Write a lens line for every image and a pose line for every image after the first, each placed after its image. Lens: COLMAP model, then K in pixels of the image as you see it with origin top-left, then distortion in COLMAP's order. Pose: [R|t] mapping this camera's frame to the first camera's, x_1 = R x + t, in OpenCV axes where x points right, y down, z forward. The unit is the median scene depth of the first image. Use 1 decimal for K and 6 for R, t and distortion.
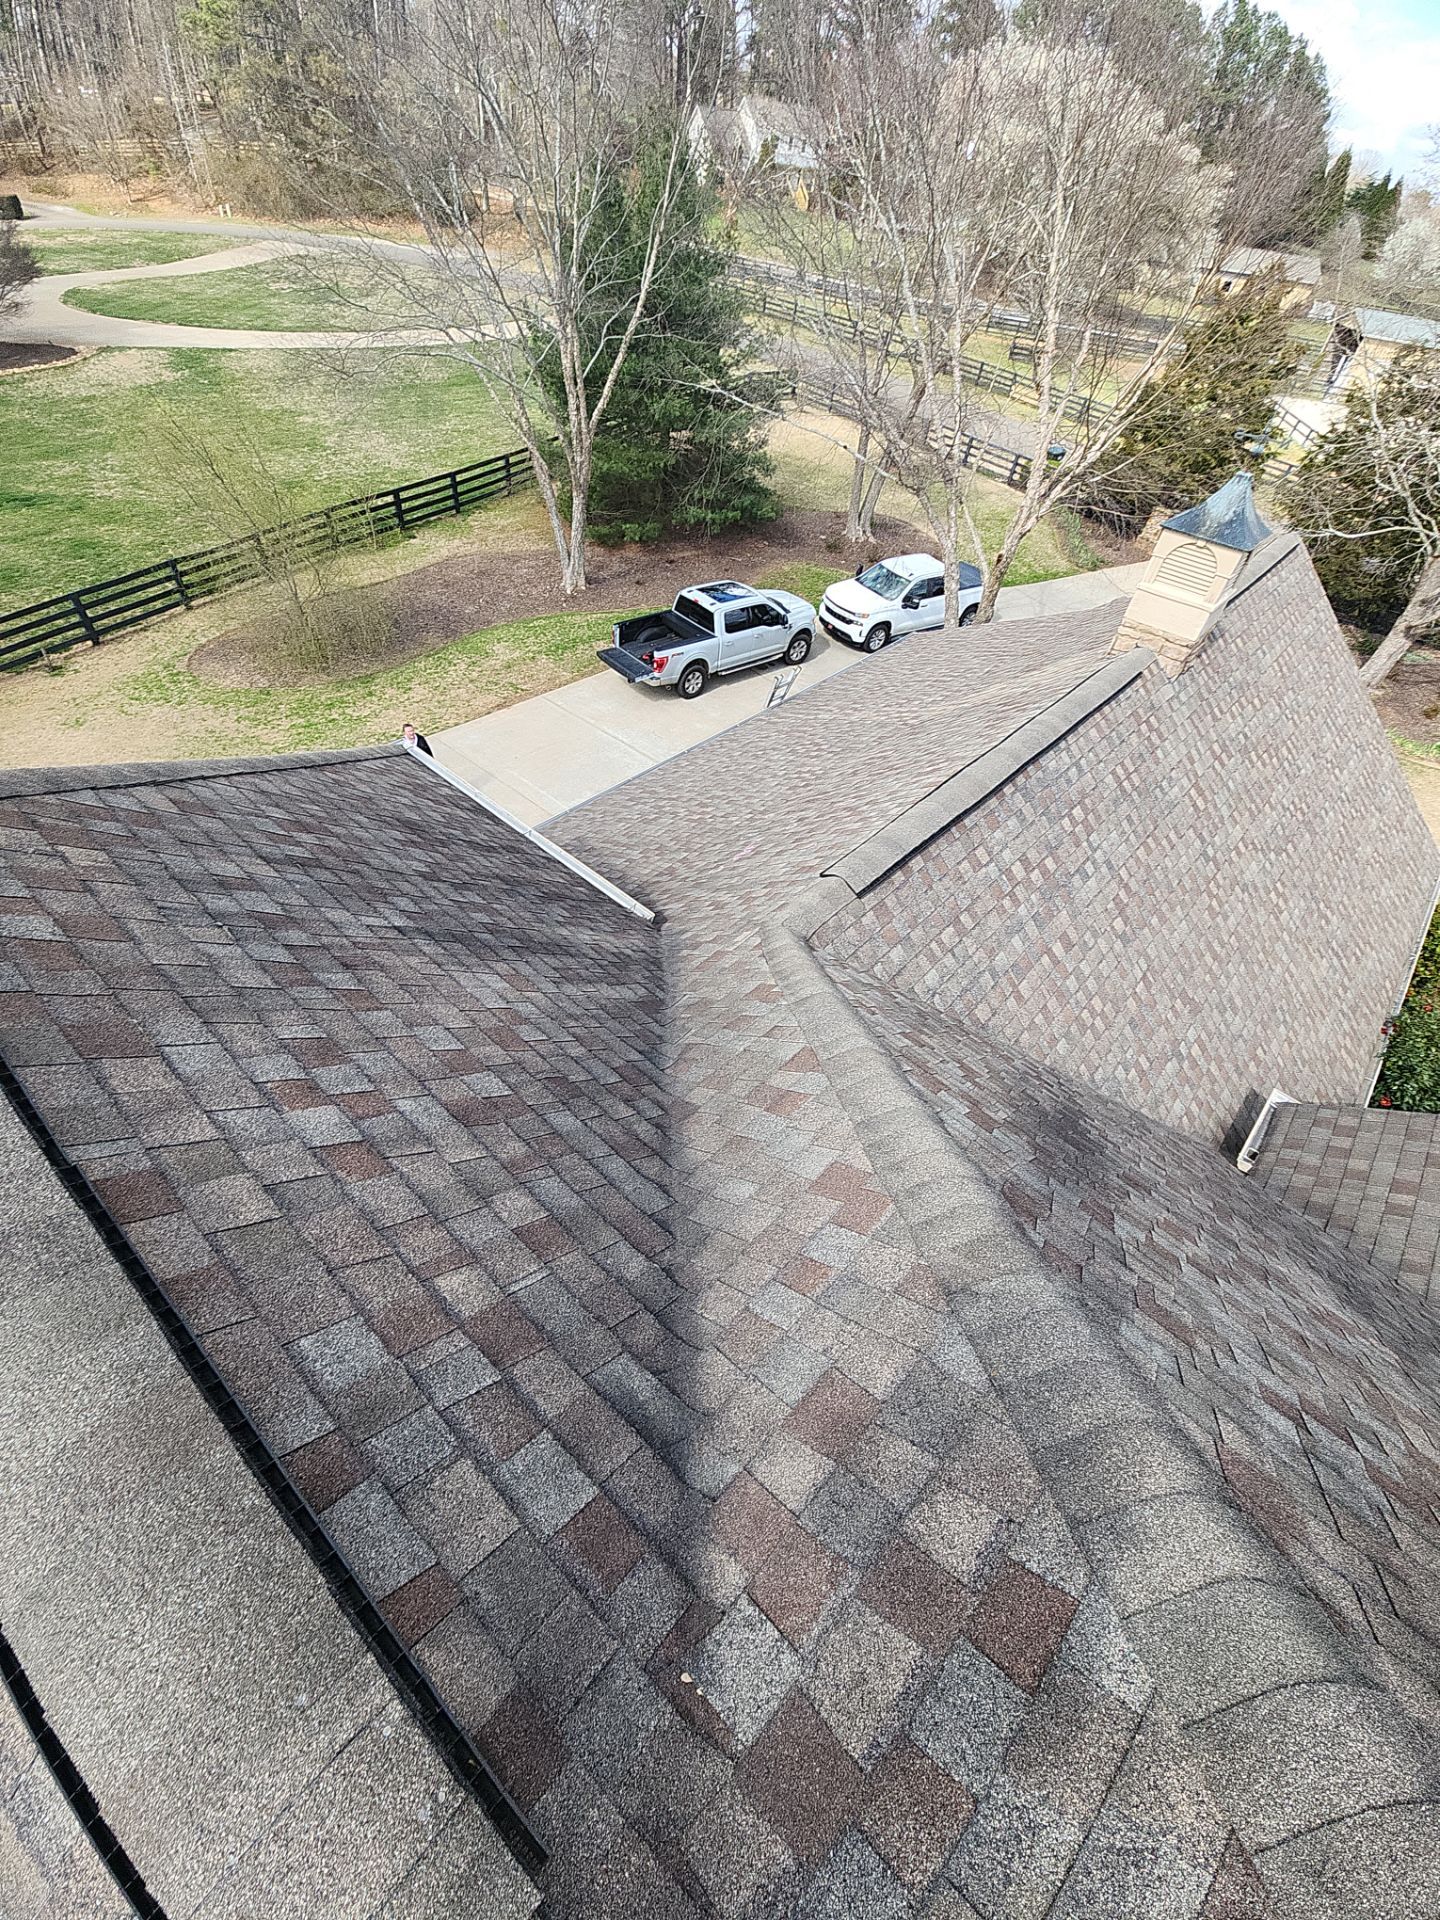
lens RADIAL K [[782.8, 0, 720.0], [0, 782.8, 960.0], [0, 0, 1]] dist [0.013590, -0.010092]
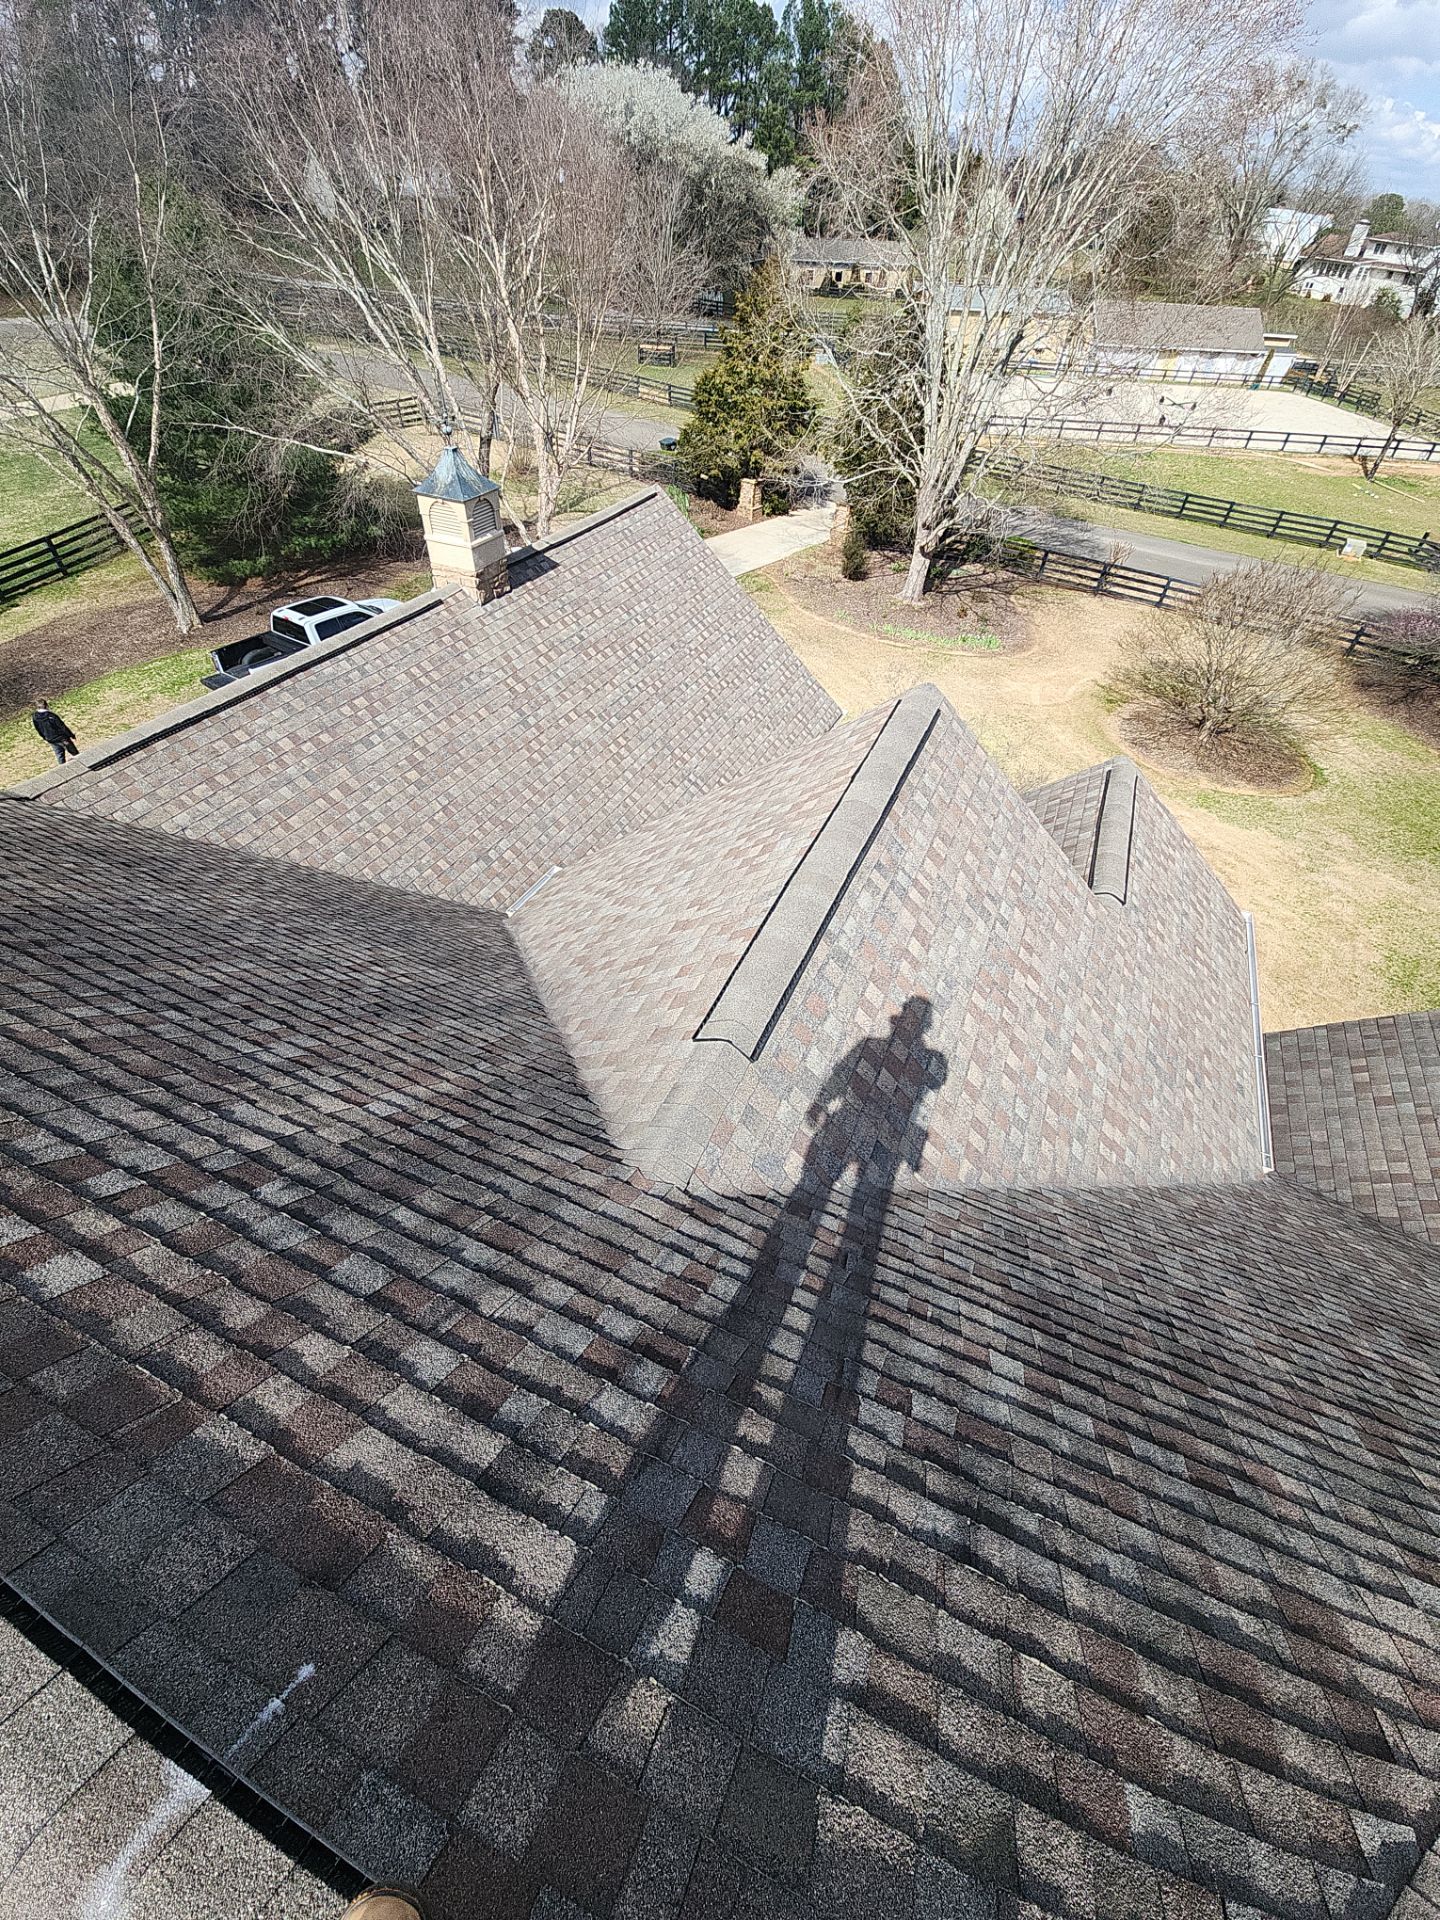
lens RADIAL K [[785.6, 0, 720.0], [0, 785.6, 960.0], [0, 0, 1]] dist [0.002776, 0.000706]
pose [[0.956986, -0.235409, 0.169588, 0.248016], [0.237523, 0.971349, 0.008008, 0.135809], [-0.166614, 0.032617, 0.985482, -0.157972]]
